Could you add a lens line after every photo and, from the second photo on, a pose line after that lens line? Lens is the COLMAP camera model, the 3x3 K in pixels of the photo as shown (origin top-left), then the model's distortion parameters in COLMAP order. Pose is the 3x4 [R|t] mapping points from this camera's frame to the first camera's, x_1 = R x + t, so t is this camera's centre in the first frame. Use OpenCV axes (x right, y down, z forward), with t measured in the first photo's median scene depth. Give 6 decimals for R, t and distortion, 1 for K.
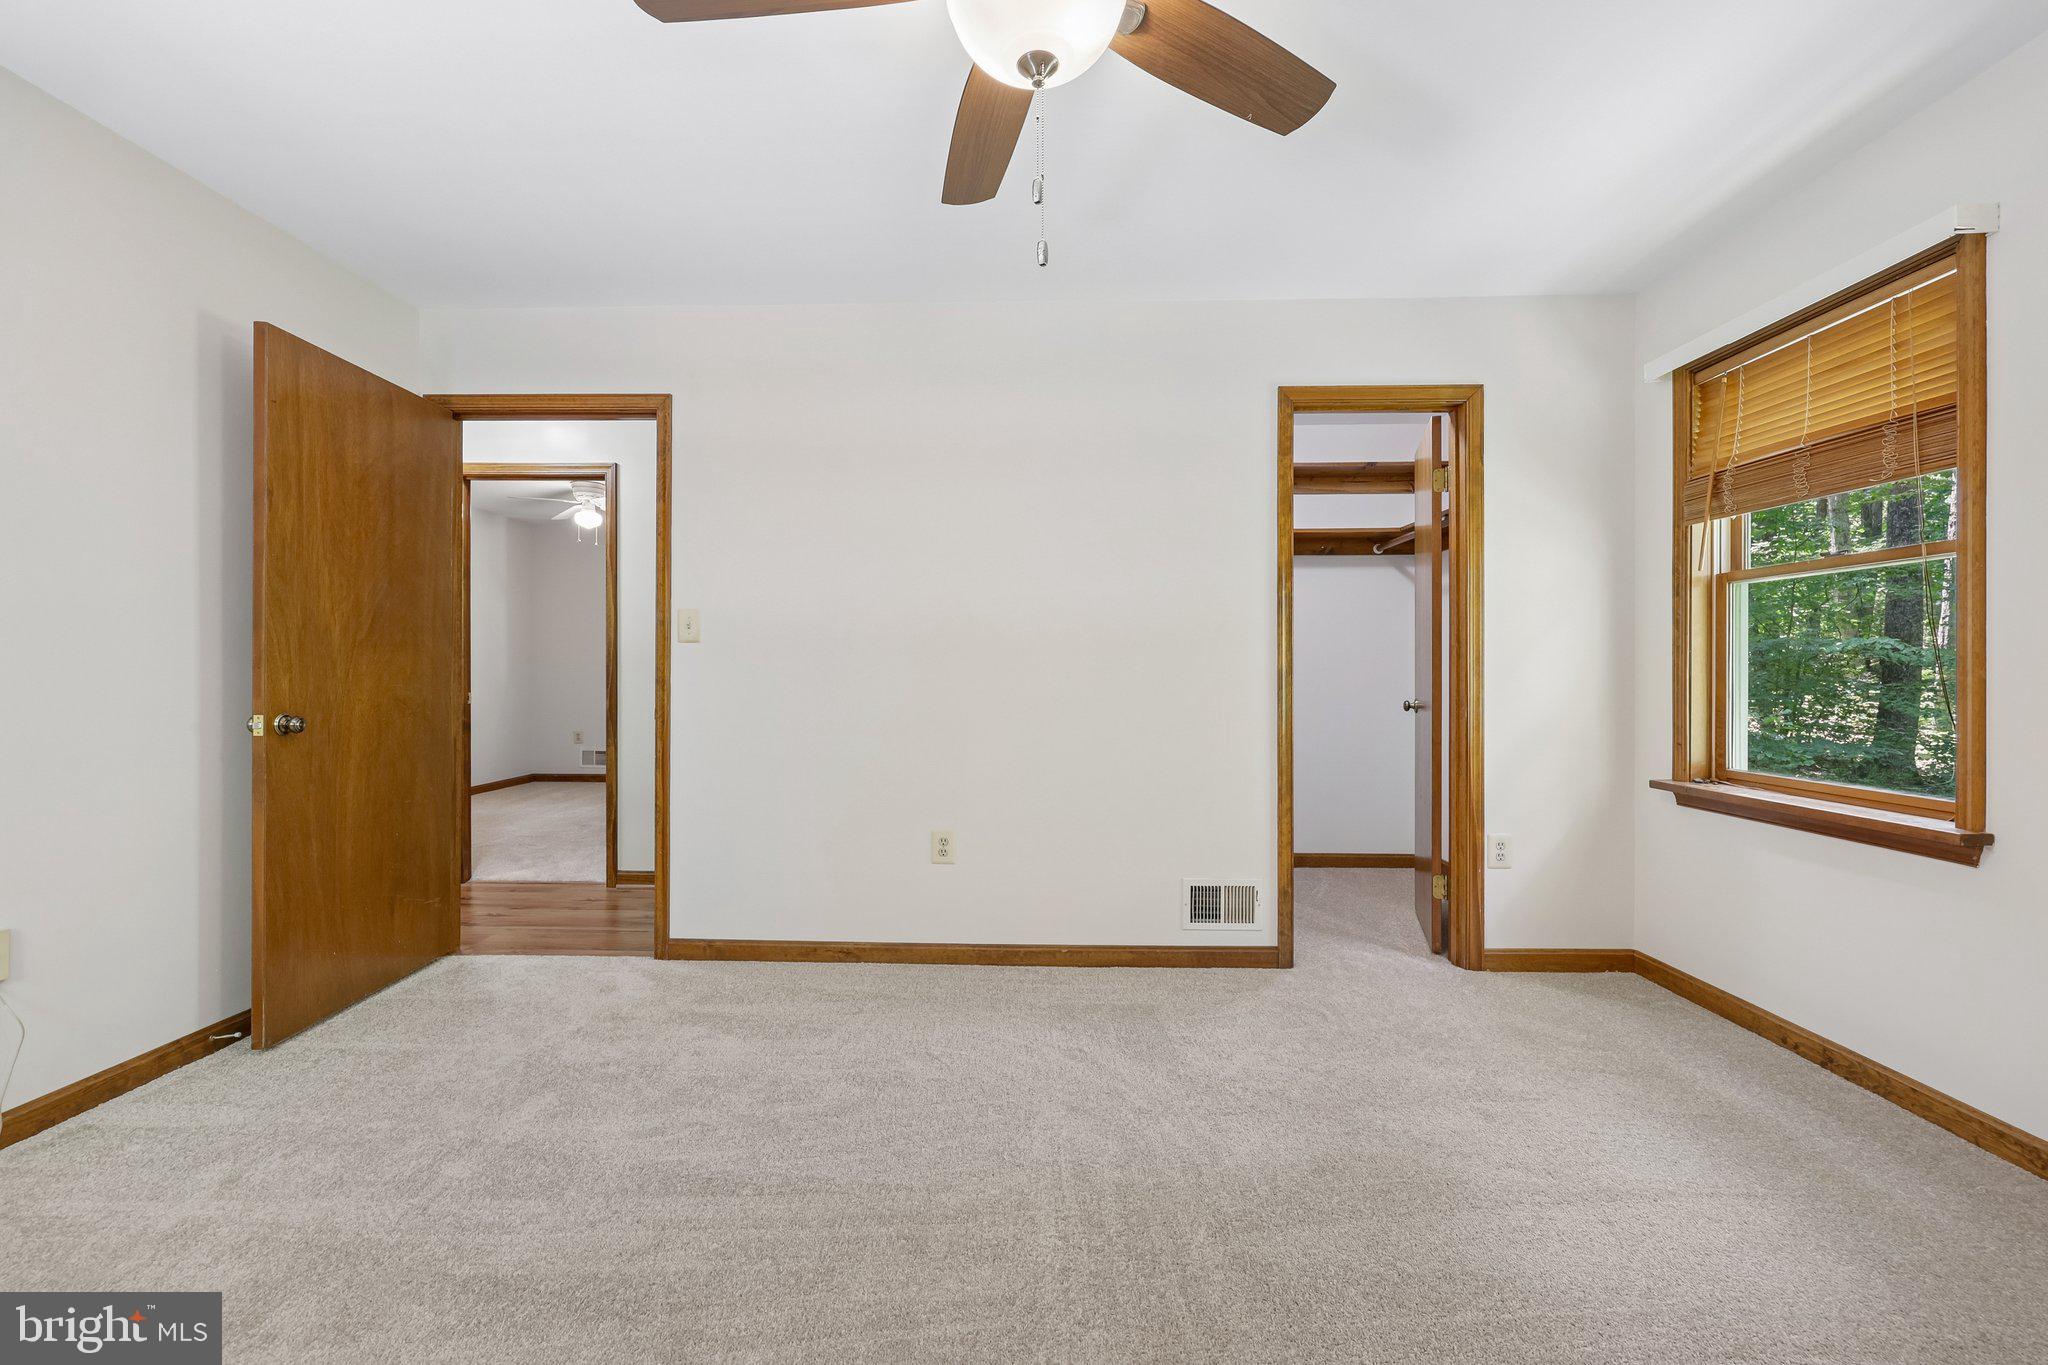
lens RADIAL K [[842.9, 0, 984.2], [0, 842.9, 676.6], [0, 0, 1]] dist [0.001131, -0.000136]
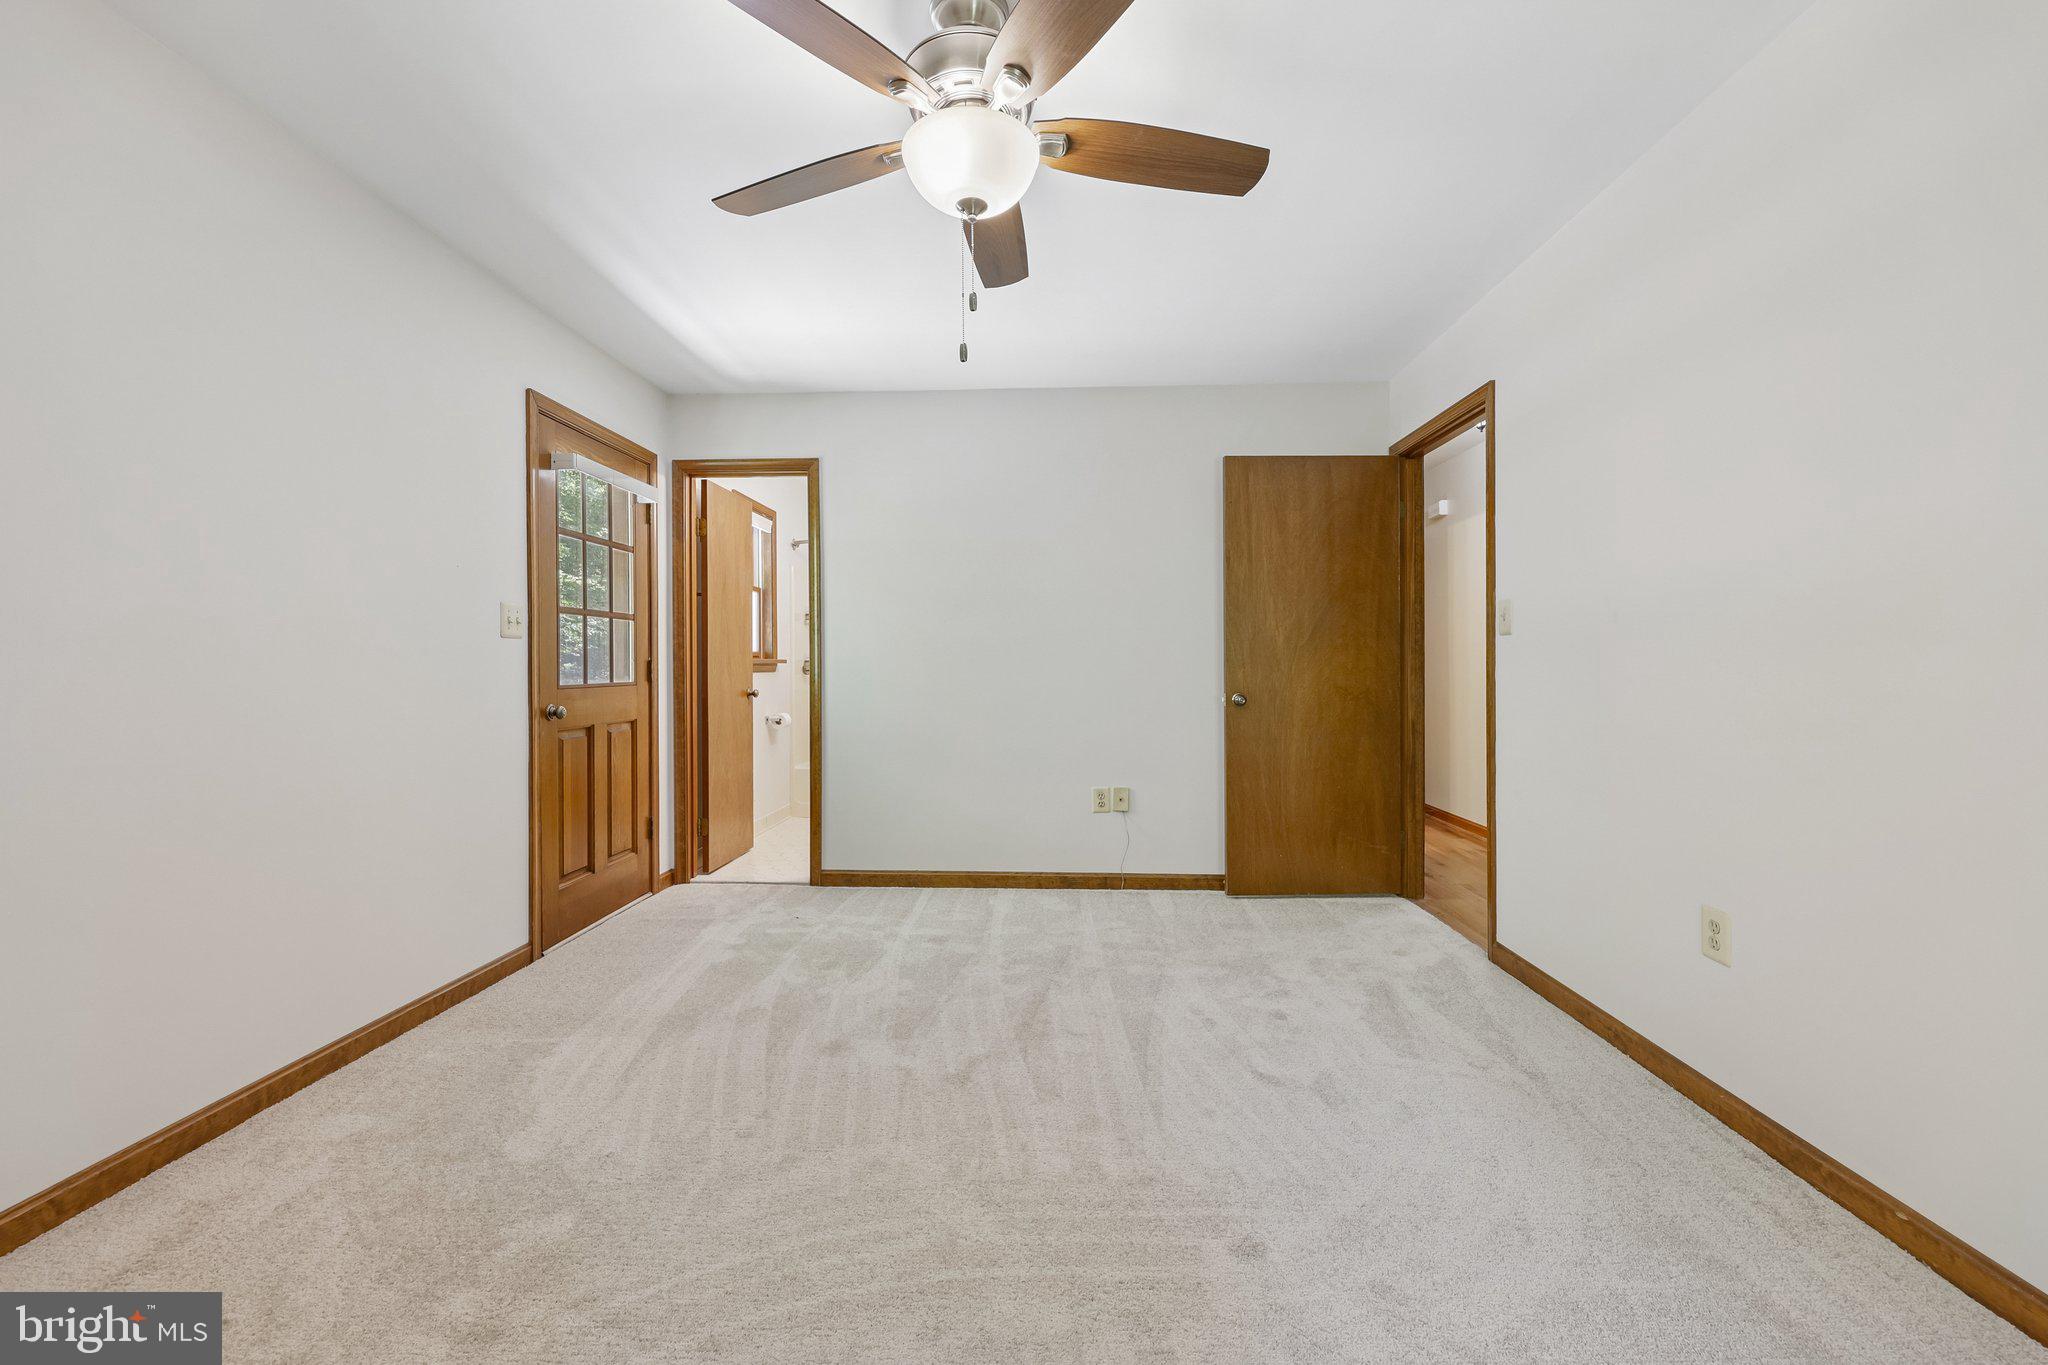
lens RADIAL K [[833.5, 0, 1018.6], [0, 833.5, 664.0], [0, 0, 1]] dist [0.001087, -0.000064]
pose [[-0.022068, -0.007420, -0.999729, 0.718594], [-0.003594, 0.999967, -0.007342, 0.000950], [0.999750, 0.003431, -0.022094, 0.568411]]
